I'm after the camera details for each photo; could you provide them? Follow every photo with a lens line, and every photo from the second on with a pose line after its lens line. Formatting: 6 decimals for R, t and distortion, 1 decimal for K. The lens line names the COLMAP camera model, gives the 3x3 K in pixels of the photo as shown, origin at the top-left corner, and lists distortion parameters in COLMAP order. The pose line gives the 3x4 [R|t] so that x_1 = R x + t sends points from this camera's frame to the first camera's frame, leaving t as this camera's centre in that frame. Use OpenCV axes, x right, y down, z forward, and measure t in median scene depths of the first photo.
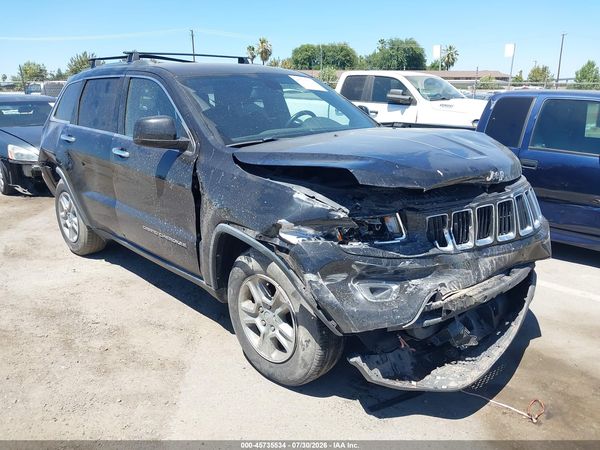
lens RADIAL K [[471.8, 0, 299.1], [0, 471.8, 248.6], [0, 0, 1]] dist [0.092716, -0.138206]
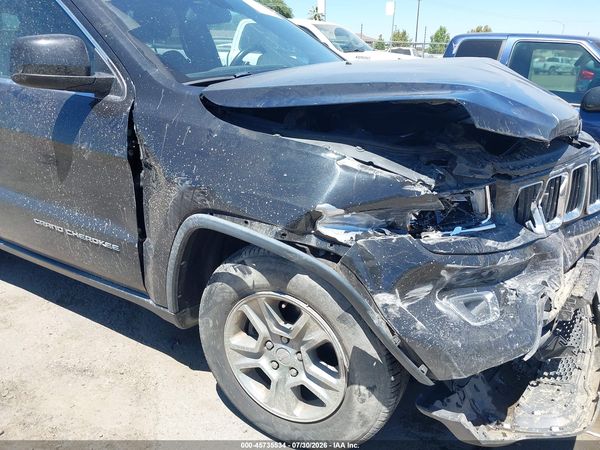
lens RADIAL K [[473.5, 0, 299.6], [0, 473.5, 243.3], [0, 0, 1]] dist [0.001300, 0.003549]
pose [[0.966124, -0.080674, 0.245145, -0.193544], [0.064843, 0.995296, 0.071988, -0.051533], [-0.249799, -0.053653, 0.966810, 0.400364]]
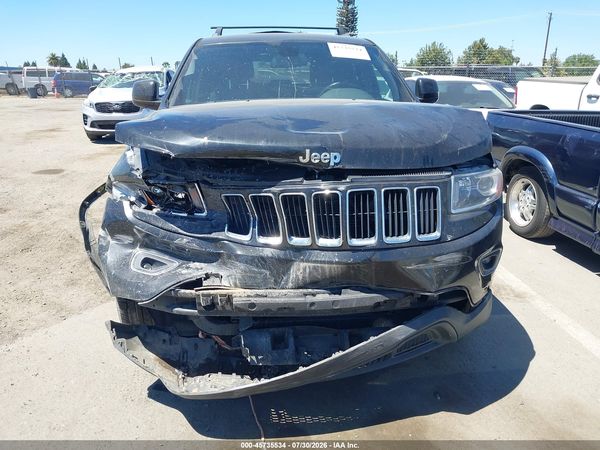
lens RADIAL K [[471.8, 0, 299.1], [0, 471.8, 248.6], [0, 0, 1]] dist [0.092716, -0.138206]
pose [[0.788712, 0.216677, -0.575312, 0.833330], [-0.204828, 0.974977, 0.086396, -0.069073], [0.579636, 0.049699, 0.813358, 0.371590]]
